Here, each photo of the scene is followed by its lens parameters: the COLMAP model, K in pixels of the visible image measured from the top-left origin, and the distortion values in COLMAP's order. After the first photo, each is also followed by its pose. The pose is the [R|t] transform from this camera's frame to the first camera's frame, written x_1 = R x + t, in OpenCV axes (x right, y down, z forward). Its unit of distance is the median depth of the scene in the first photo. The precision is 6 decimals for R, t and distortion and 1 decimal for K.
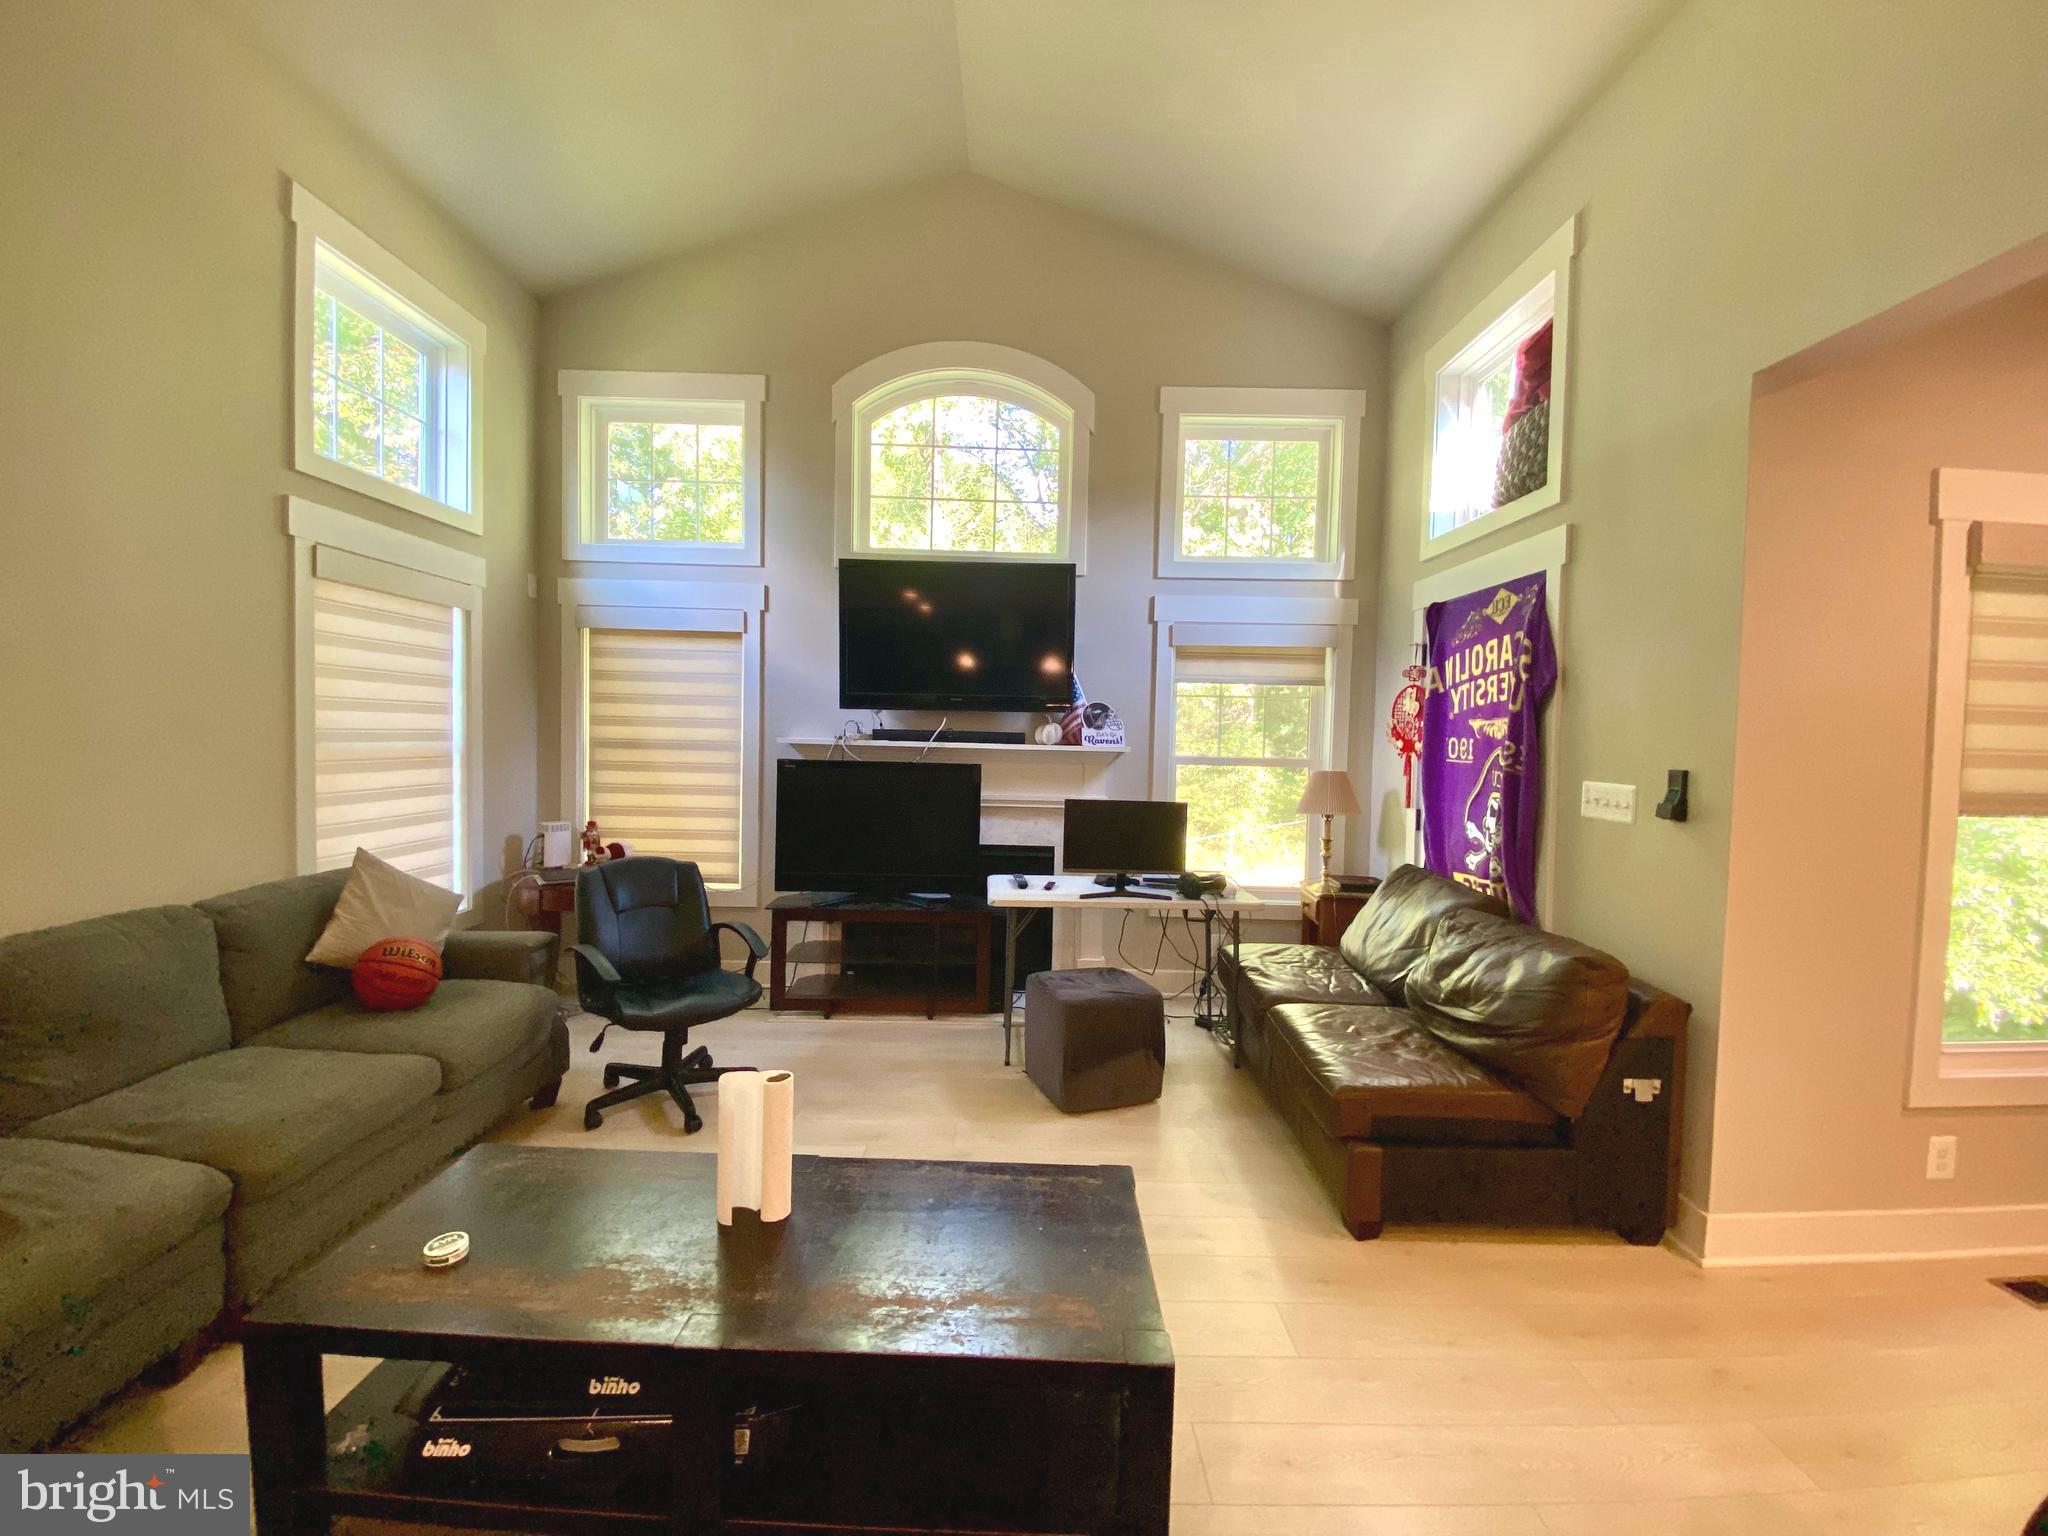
lens RADIAL K [[827.1, 0, 1027.7], [0, 827.1, 768.0], [0, 0, 1]] dist [0.039164, -0.032807]
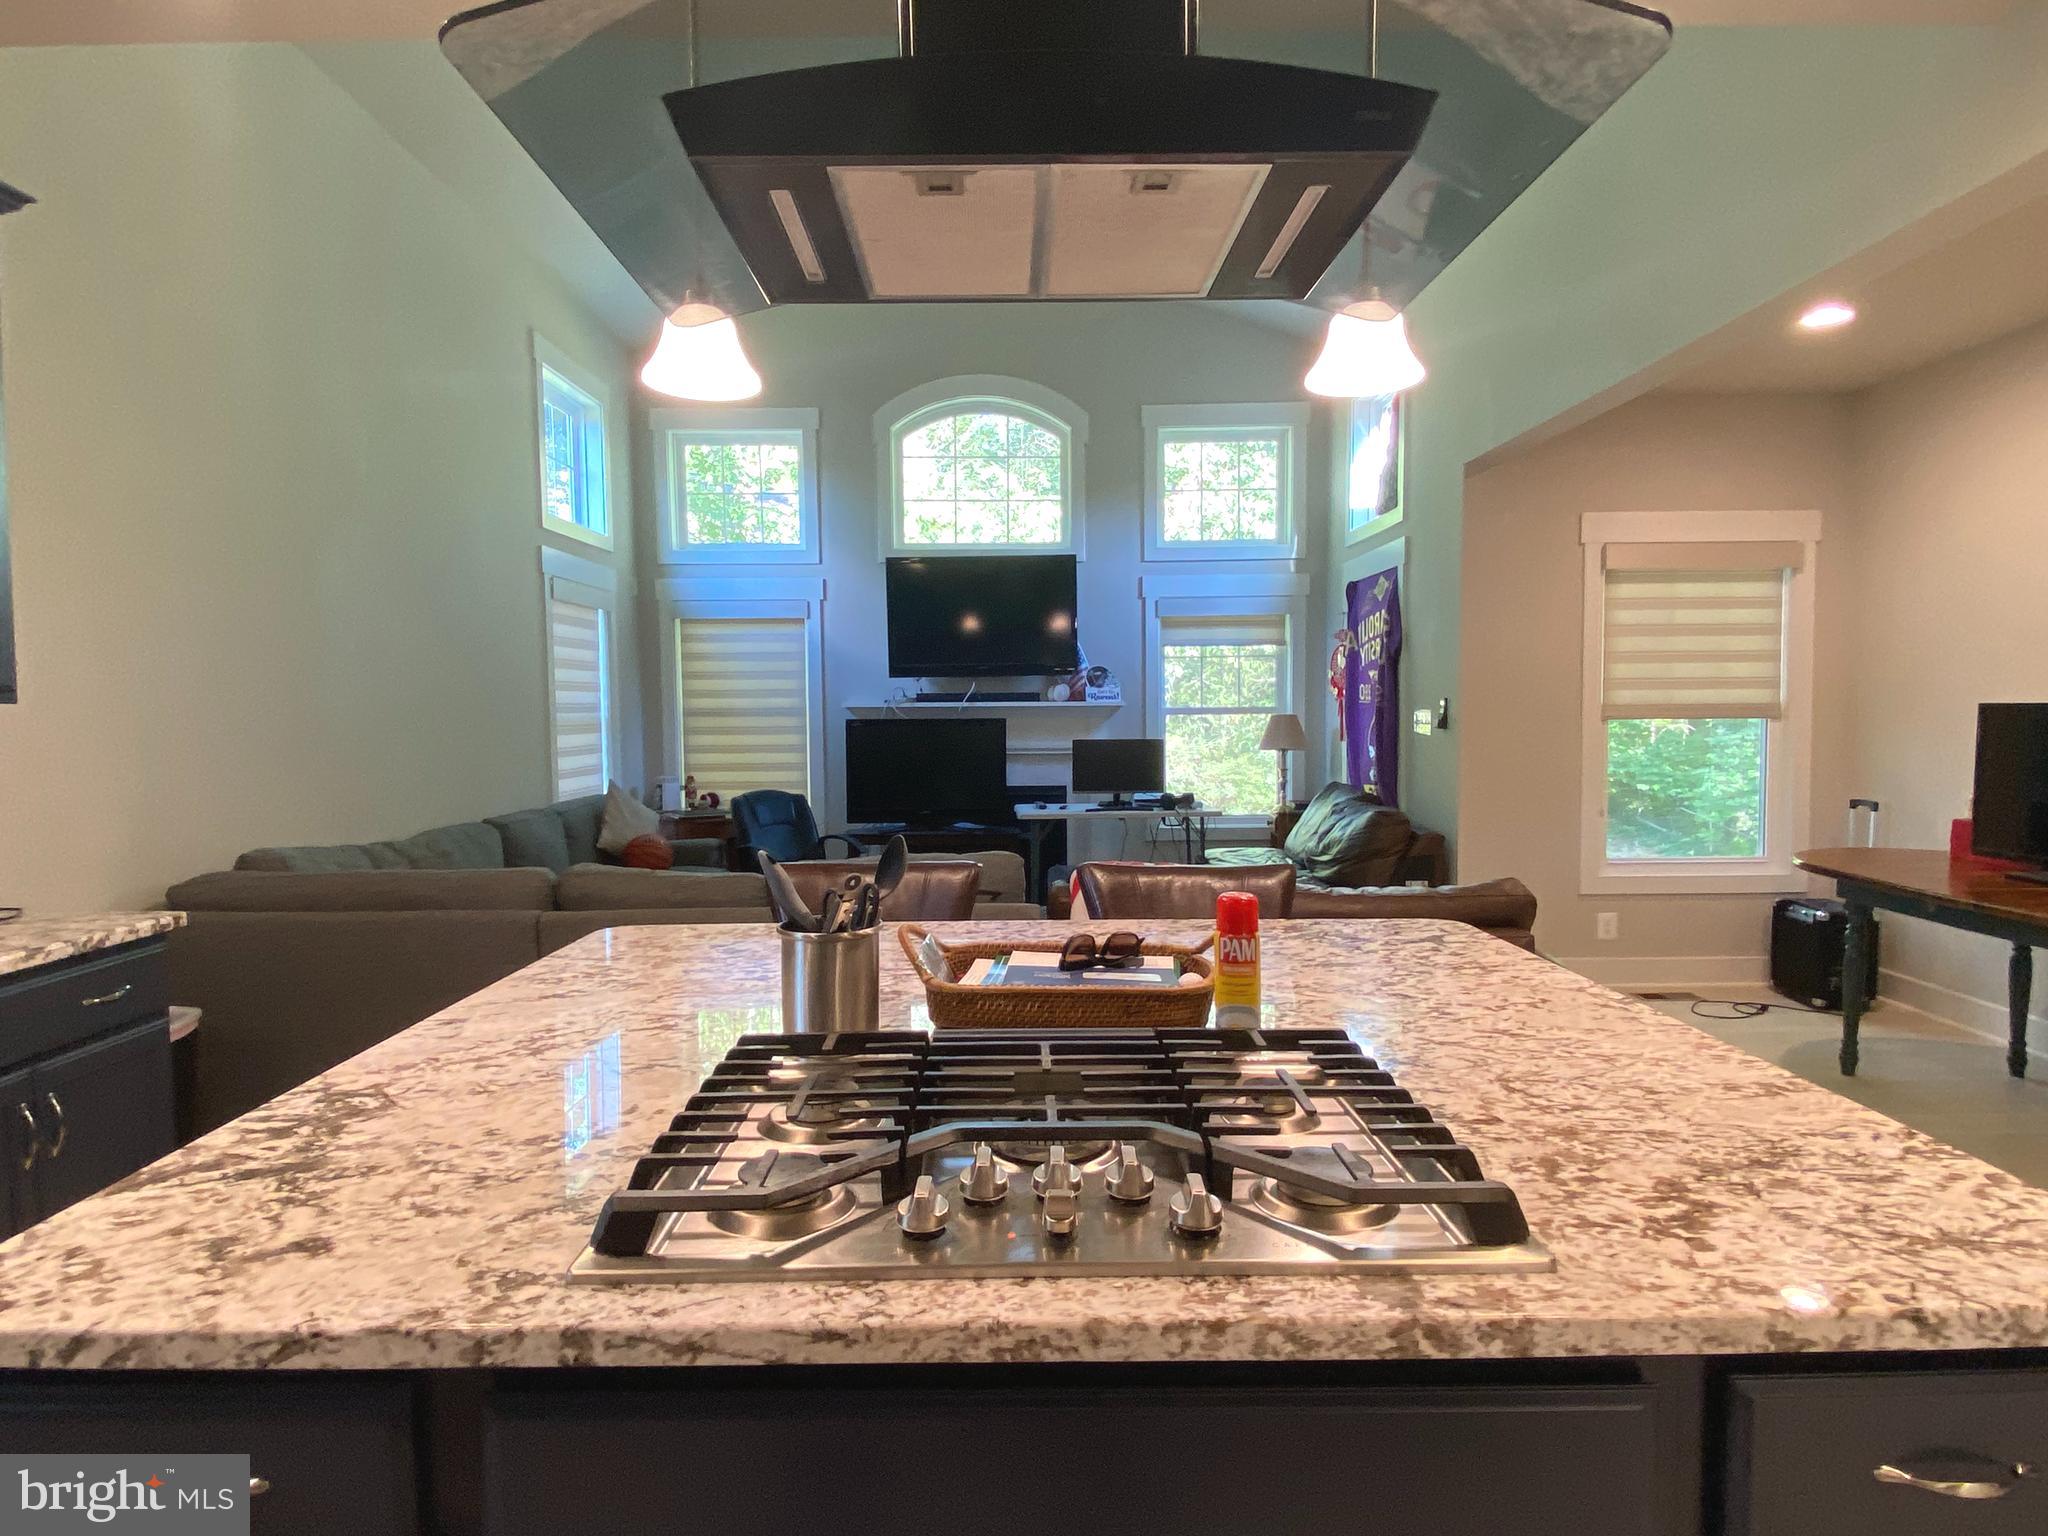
lens RADIAL K [[1159.5, 0, 1024.0], [0, 1159.5, 768.0], [0, 0, 1]] dist [0.028451, -0.031407]
pose [[0.999436, -0.033061, -0.005895, -0.023839], [0.033134, 0.999369, 0.012818, 0.056096], [0.005468, -0.013006, 0.999900, -0.866145]]
